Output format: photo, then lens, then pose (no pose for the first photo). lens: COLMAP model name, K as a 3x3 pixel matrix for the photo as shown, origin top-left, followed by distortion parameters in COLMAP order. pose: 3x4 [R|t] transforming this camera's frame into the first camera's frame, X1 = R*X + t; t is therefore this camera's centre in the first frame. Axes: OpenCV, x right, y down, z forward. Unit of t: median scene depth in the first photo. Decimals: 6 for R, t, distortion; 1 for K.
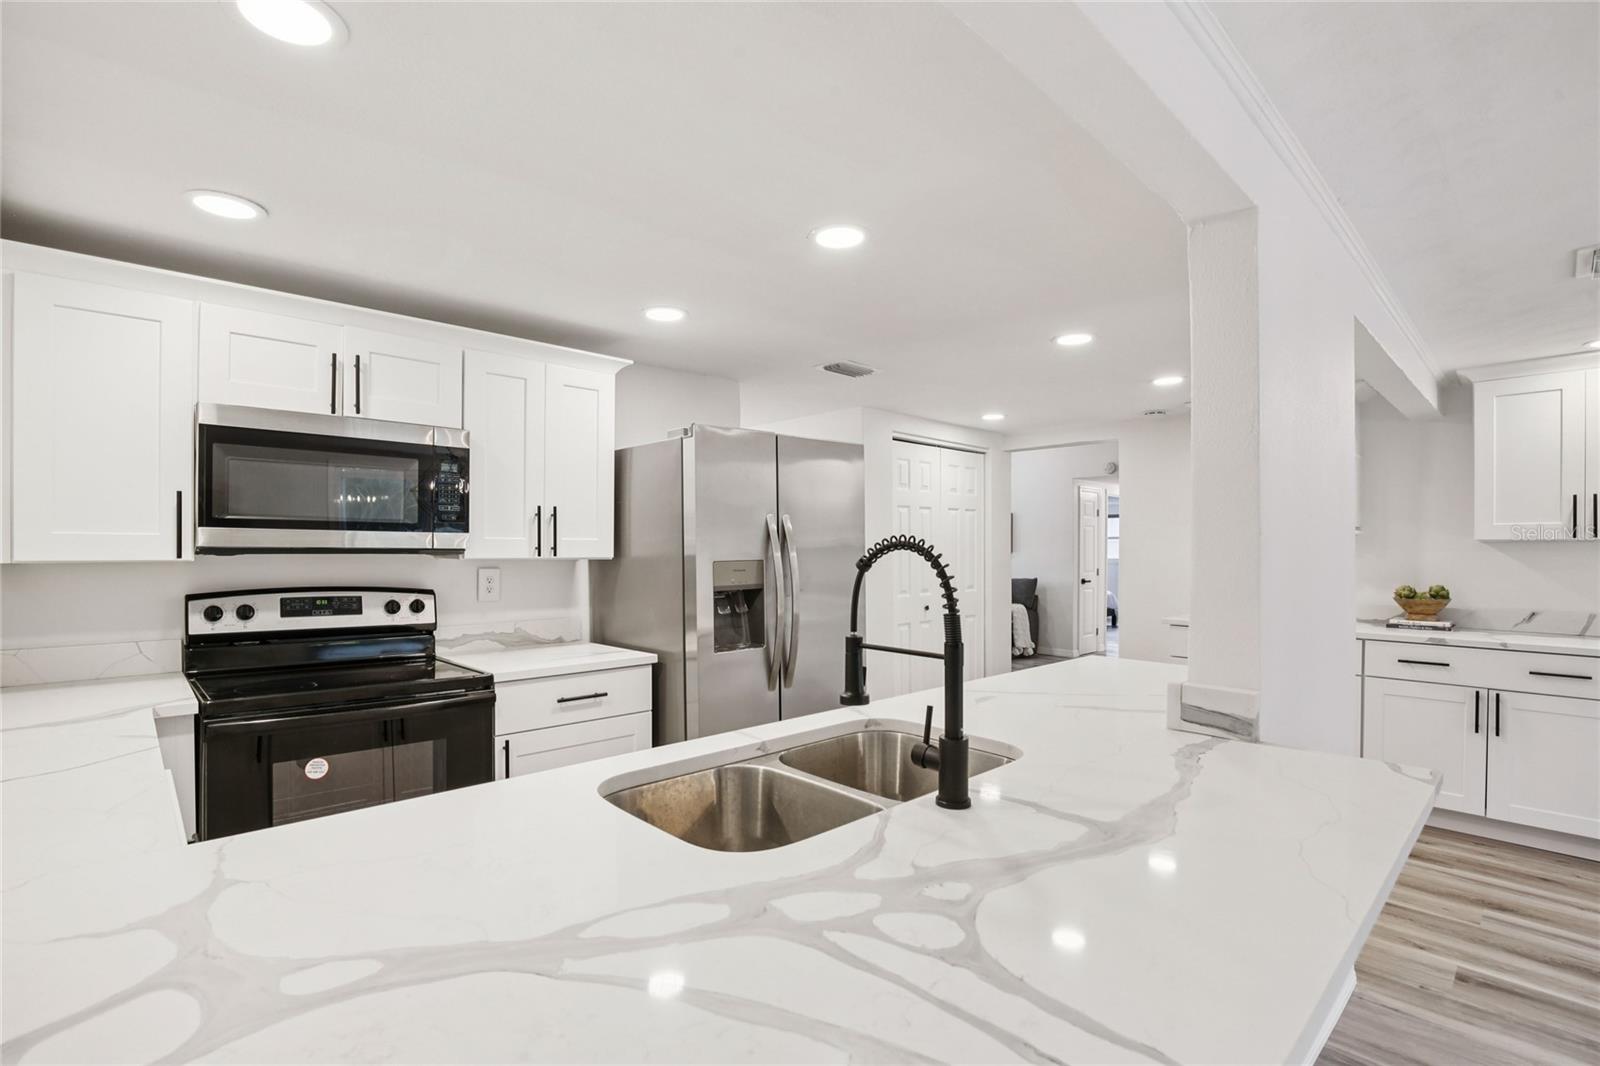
lens RADIAL K [[732.2, 0, 800.8], [0, 732.2, 542.0], [0, 0, 1]] dist [-0.003093, -0.000169]
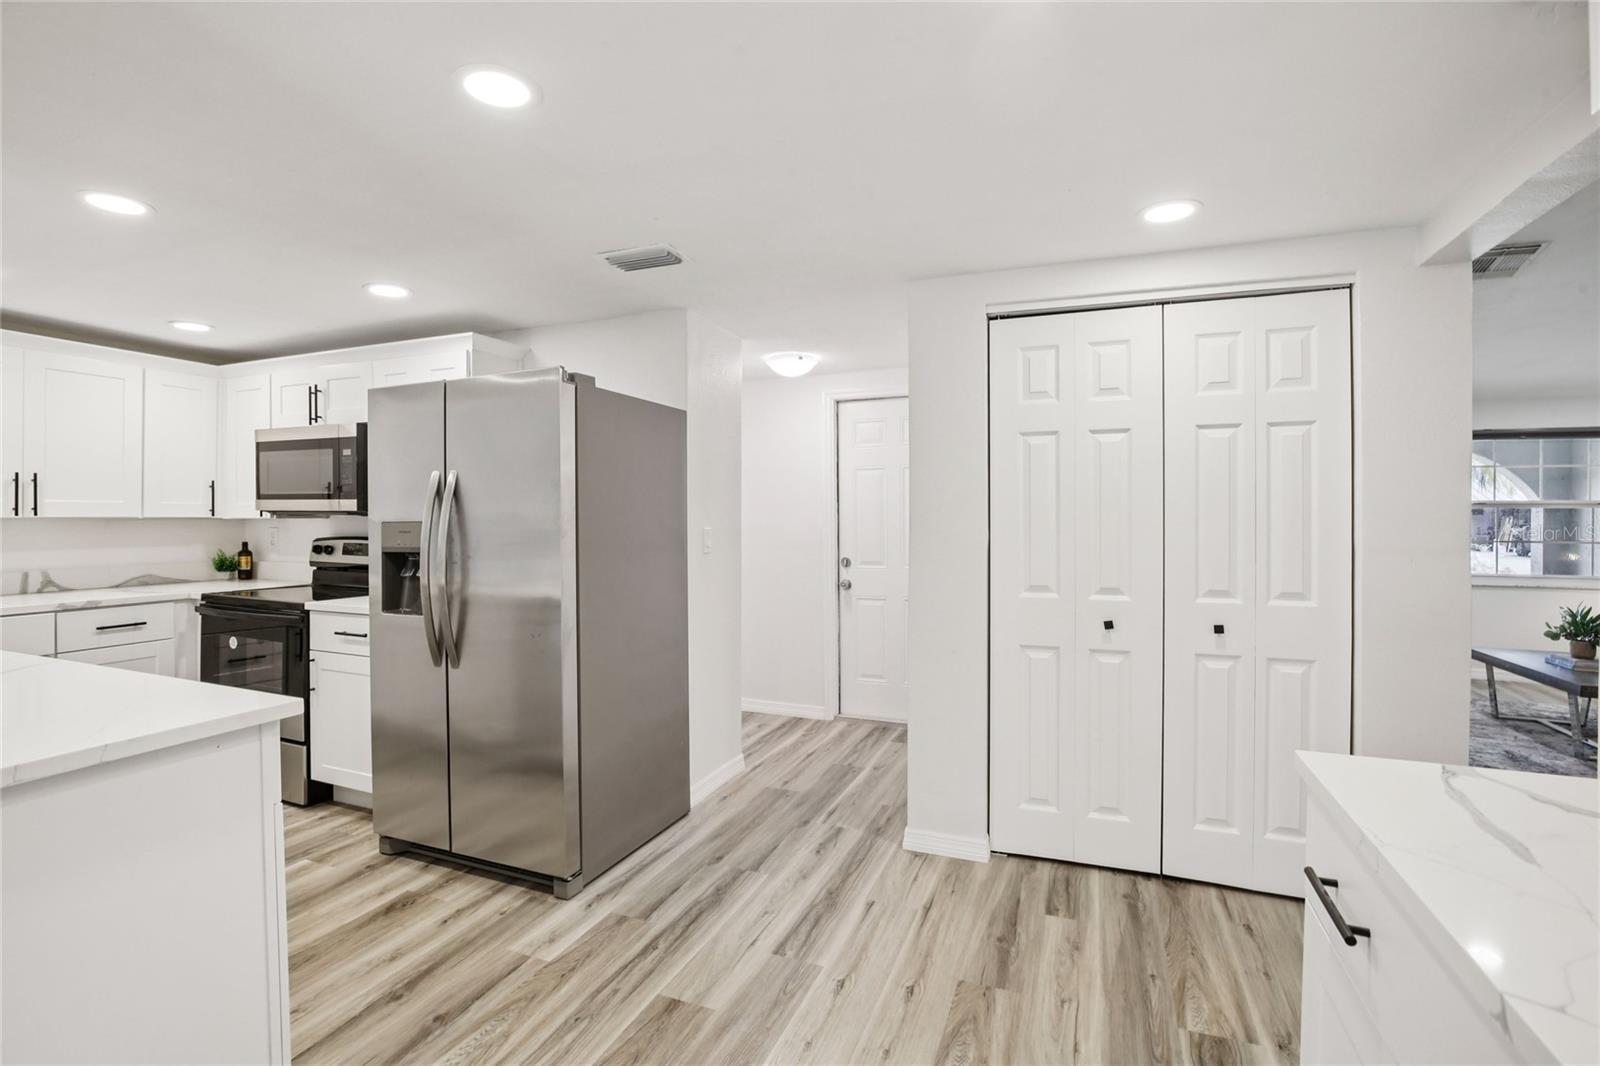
lens RADIAL K [[732.2, 0, 799.3], [0, 732.2, 526.0], [0, 0, 1]] dist [-0.003093, -0.000169]
pose [[0.415204, 0.012045, -0.909649, 1.023030], [0.007596, 0.999832, 0.016706, 0.018247], [0.909697, -0.013846, 0.415043, 1.089293]]
